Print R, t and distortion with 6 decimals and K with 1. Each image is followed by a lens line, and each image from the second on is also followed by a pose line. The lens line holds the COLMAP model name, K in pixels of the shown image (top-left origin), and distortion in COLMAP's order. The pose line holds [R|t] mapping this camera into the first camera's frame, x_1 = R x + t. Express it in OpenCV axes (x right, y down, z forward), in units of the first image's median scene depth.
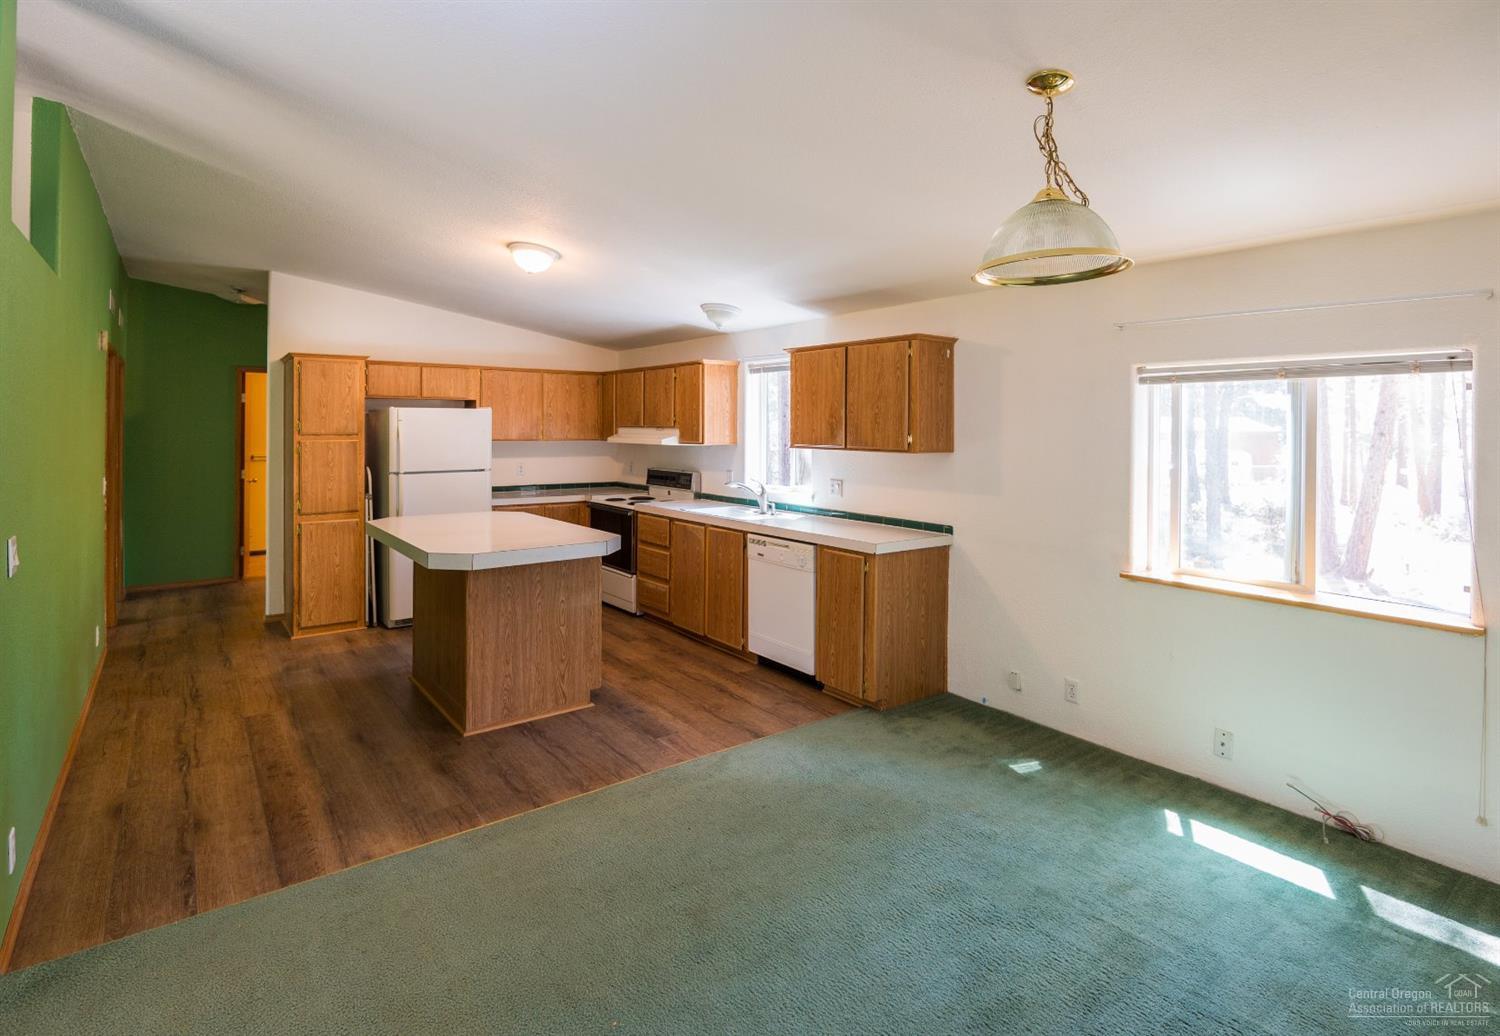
lens RADIAL K [[748.7, 0, 750.0], [0, 748.7, 518.0], [0, 0, 1]] dist [-0.002306, 0.000258]
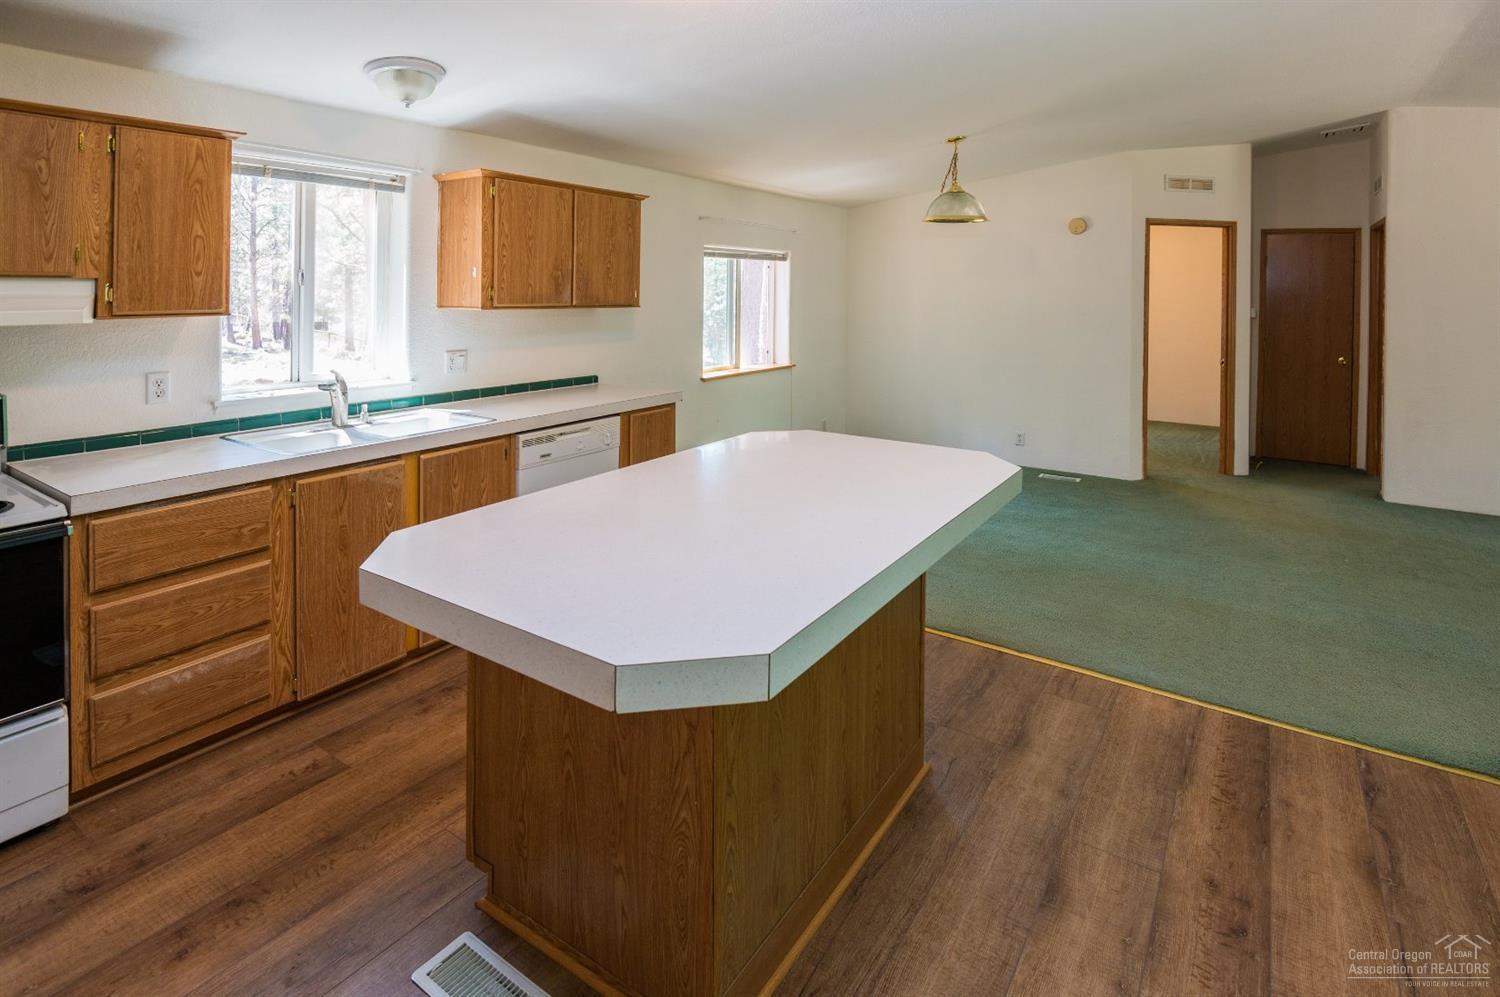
lens RADIAL K [[675.7, 0, 748.6], [0, 675.7, 367.1], [0, 0, 1]] dist [-0.001462, -0.000625]
pose [[-0.265702, -0.120762, 0.956462, -1.024094], [0.103209, 0.982858, 0.152766, -0.180918], [-0.958515, 0.139306, -0.248684, 1.494417]]
